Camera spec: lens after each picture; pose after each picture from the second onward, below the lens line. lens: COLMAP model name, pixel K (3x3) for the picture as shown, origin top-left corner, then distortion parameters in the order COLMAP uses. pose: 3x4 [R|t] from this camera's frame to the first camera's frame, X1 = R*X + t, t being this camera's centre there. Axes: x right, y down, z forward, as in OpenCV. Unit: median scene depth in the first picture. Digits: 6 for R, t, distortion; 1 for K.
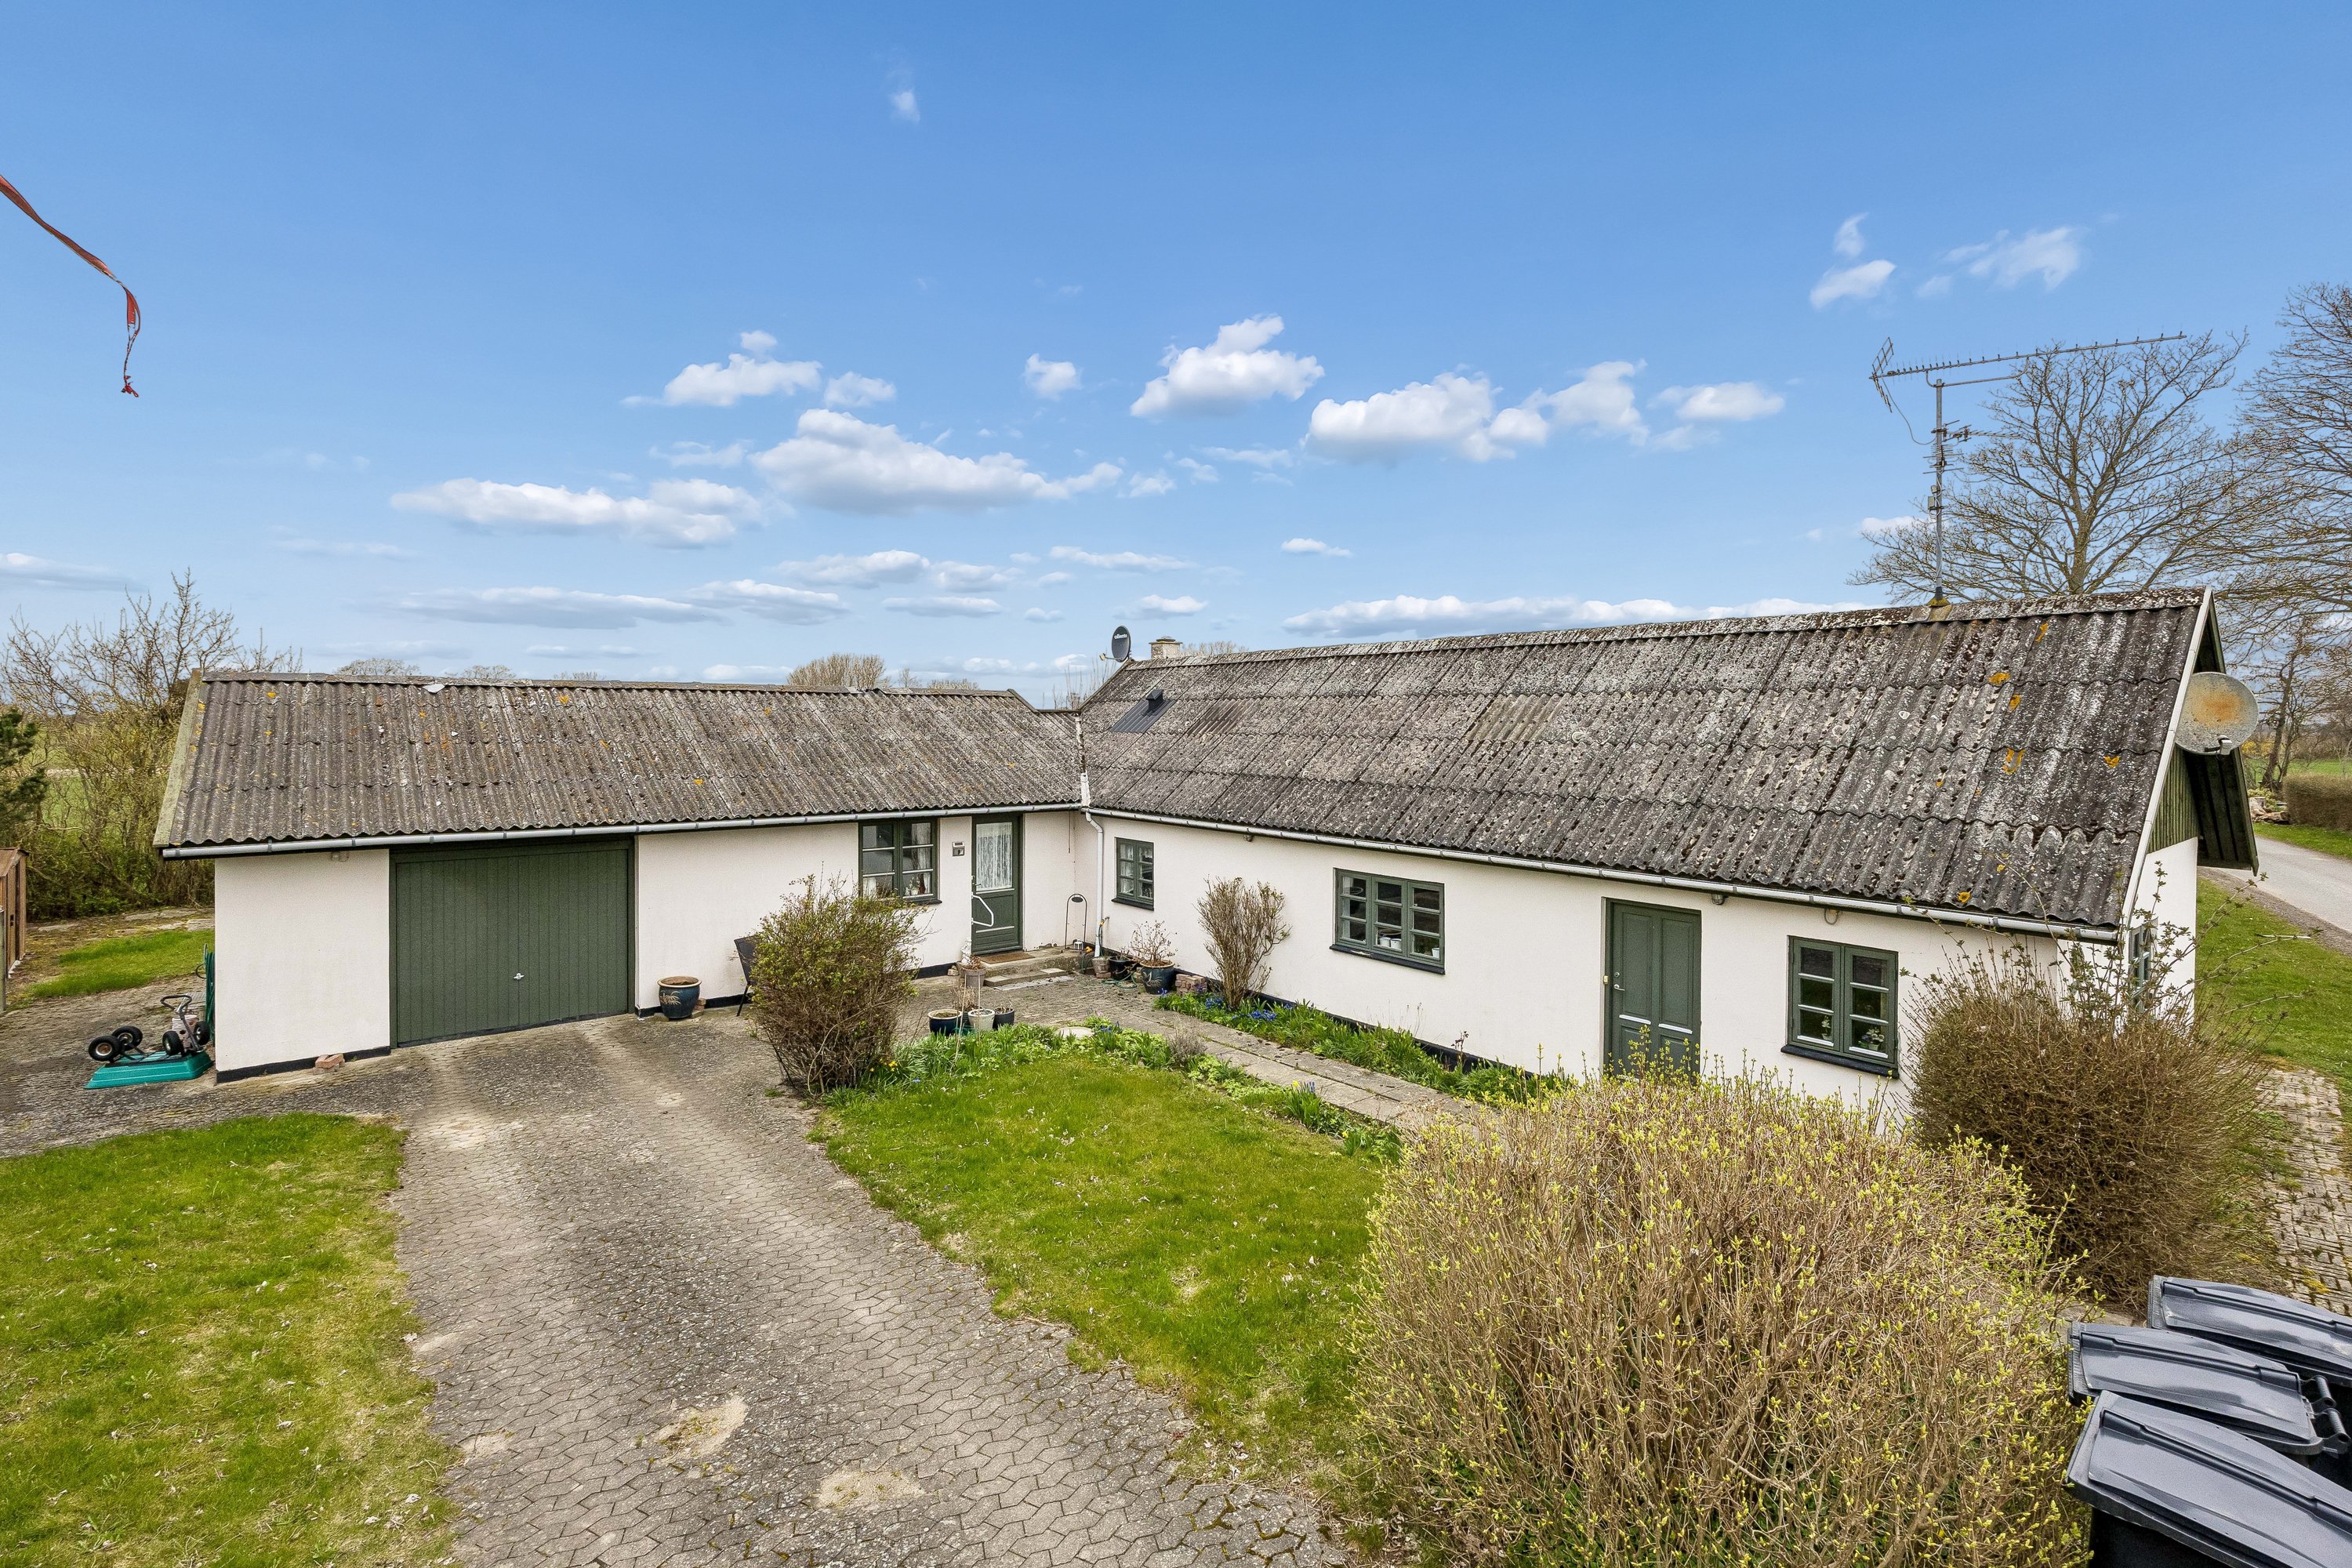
lens RADIAL K [[1056.2, 0, 1177.8], [0, 1056.2, 785.8], [0, 0, 1]] dist [-0.002210, -0.001699]
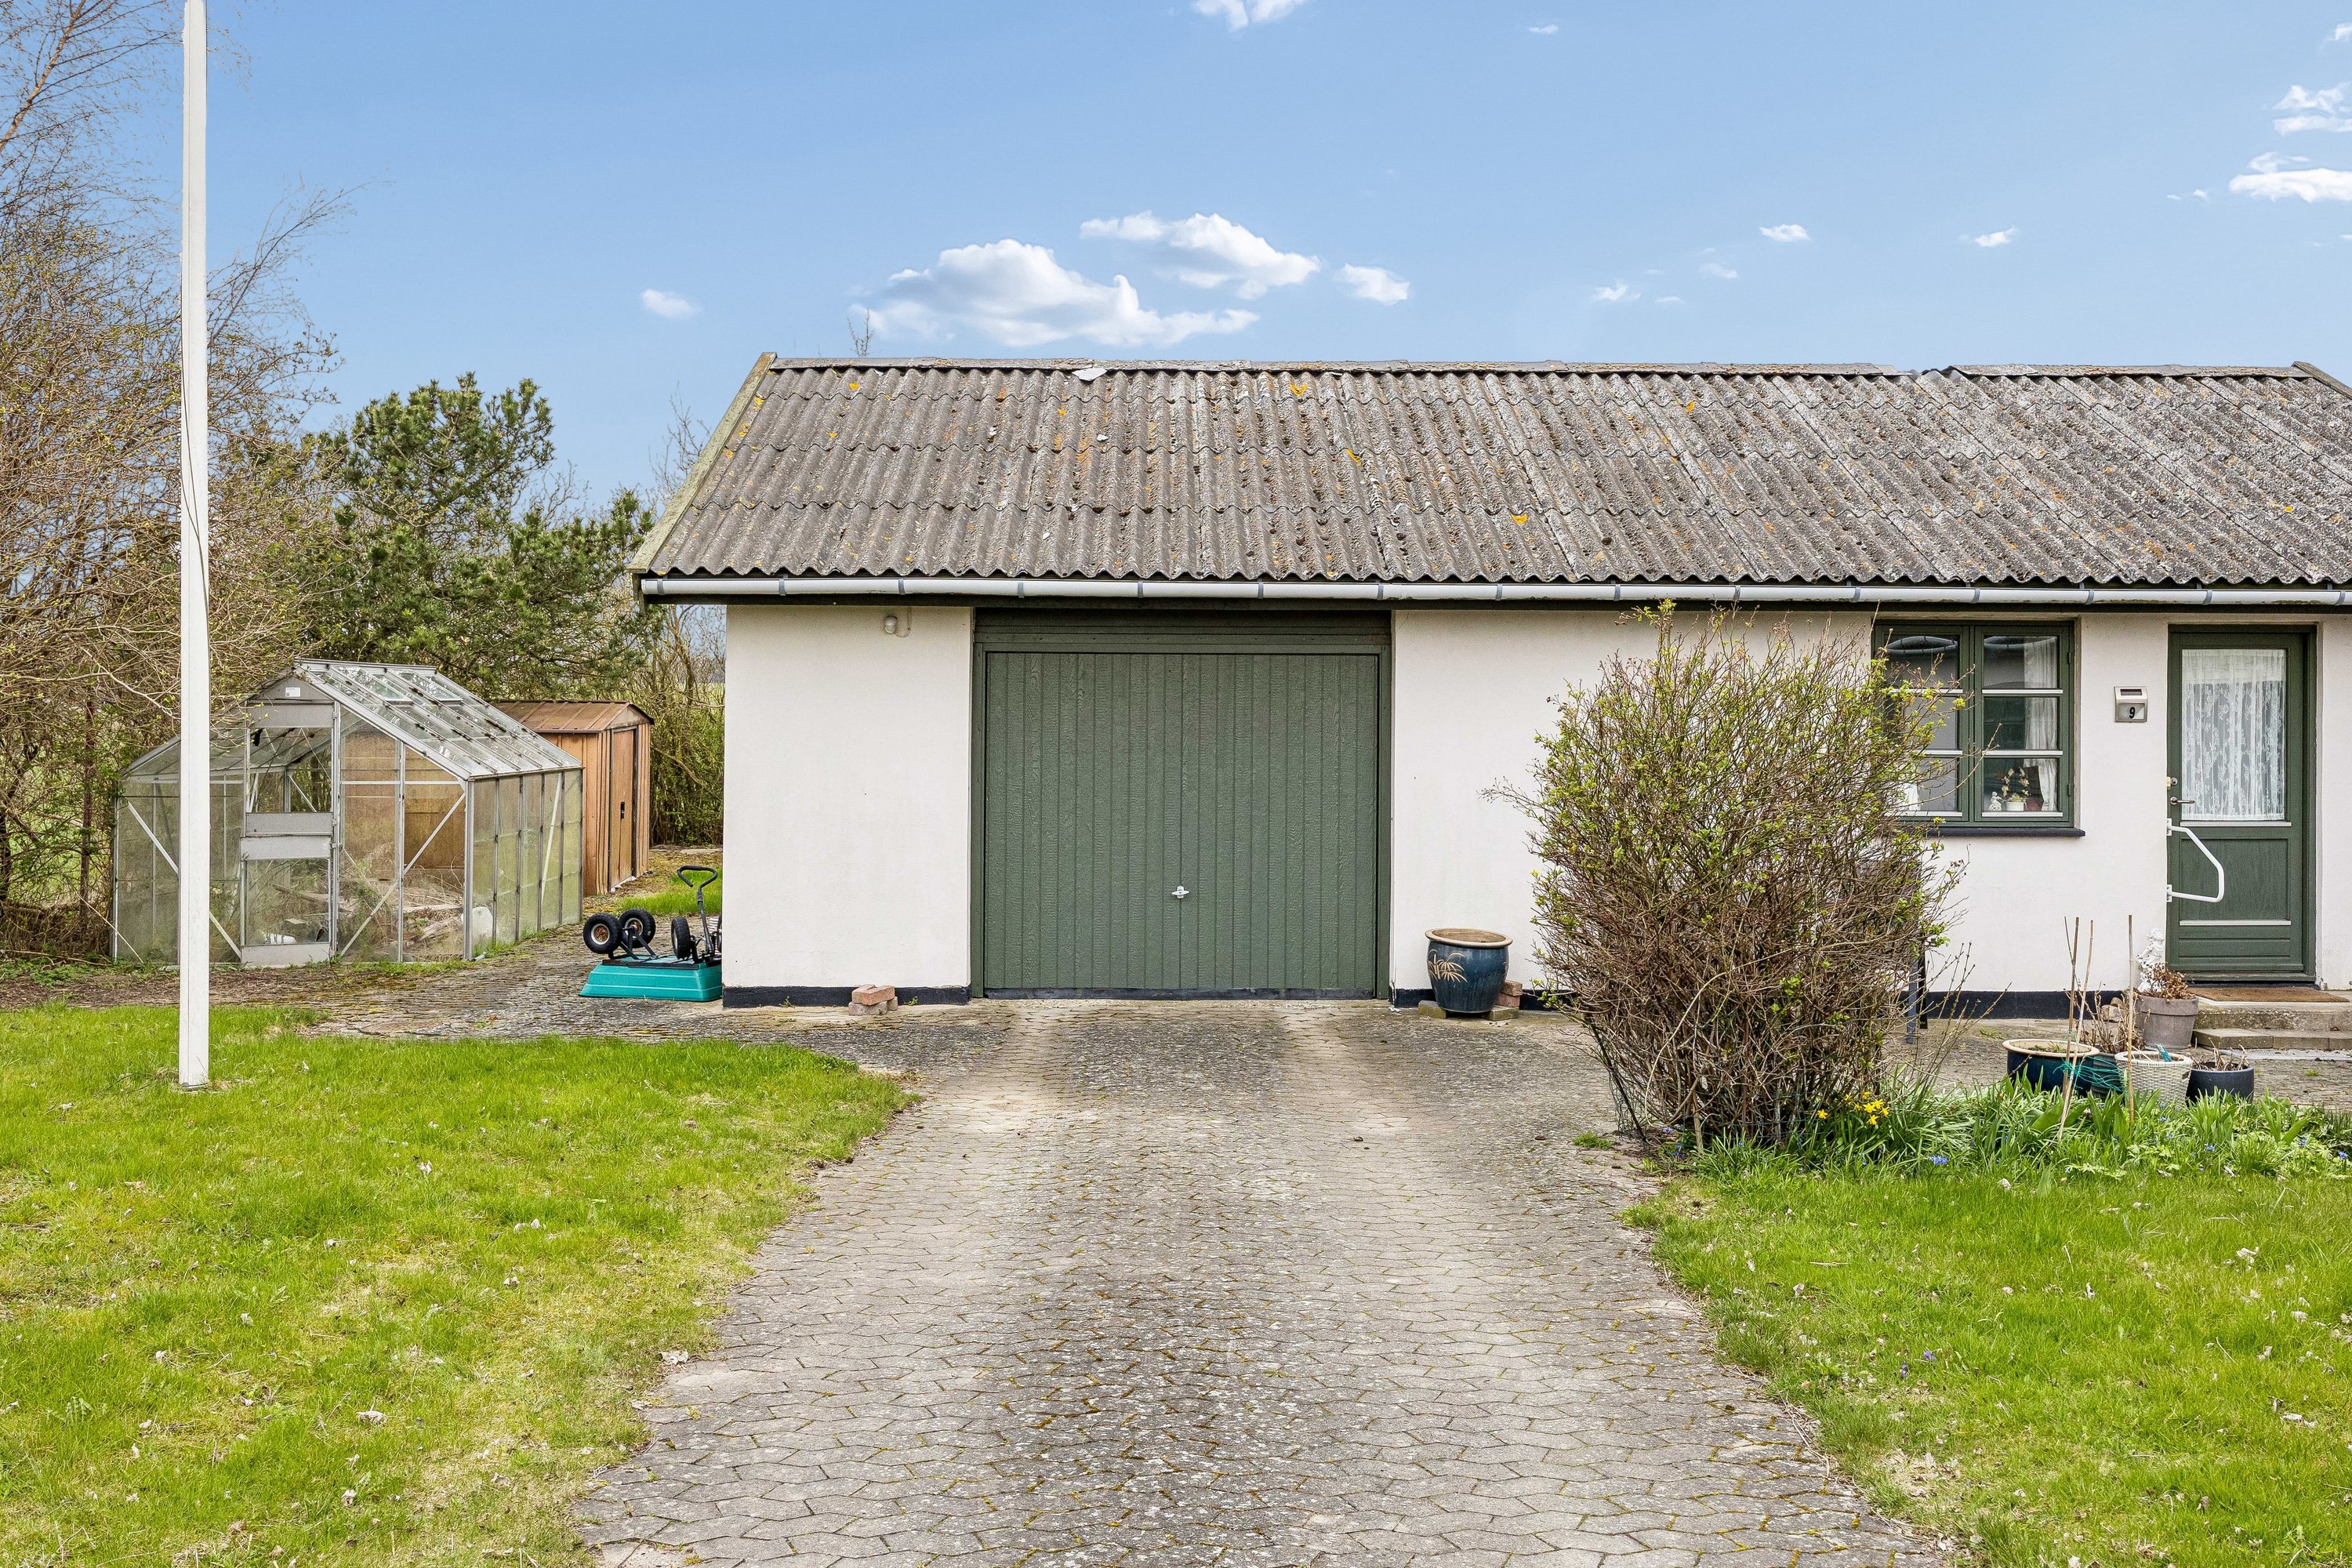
lens RADIAL K [[2106.4, 0, 1196.1], [0, 2106.4, 745.3], [0, 0, 1]] dist [0.000480, -0.006419]
pose [[0.782768, -0.001614, -0.622312, 0.014650], [-0.021863, 0.999308, -0.030092, 0.135667], [0.621930, 0.037161, 0.782191, 0.198987]]
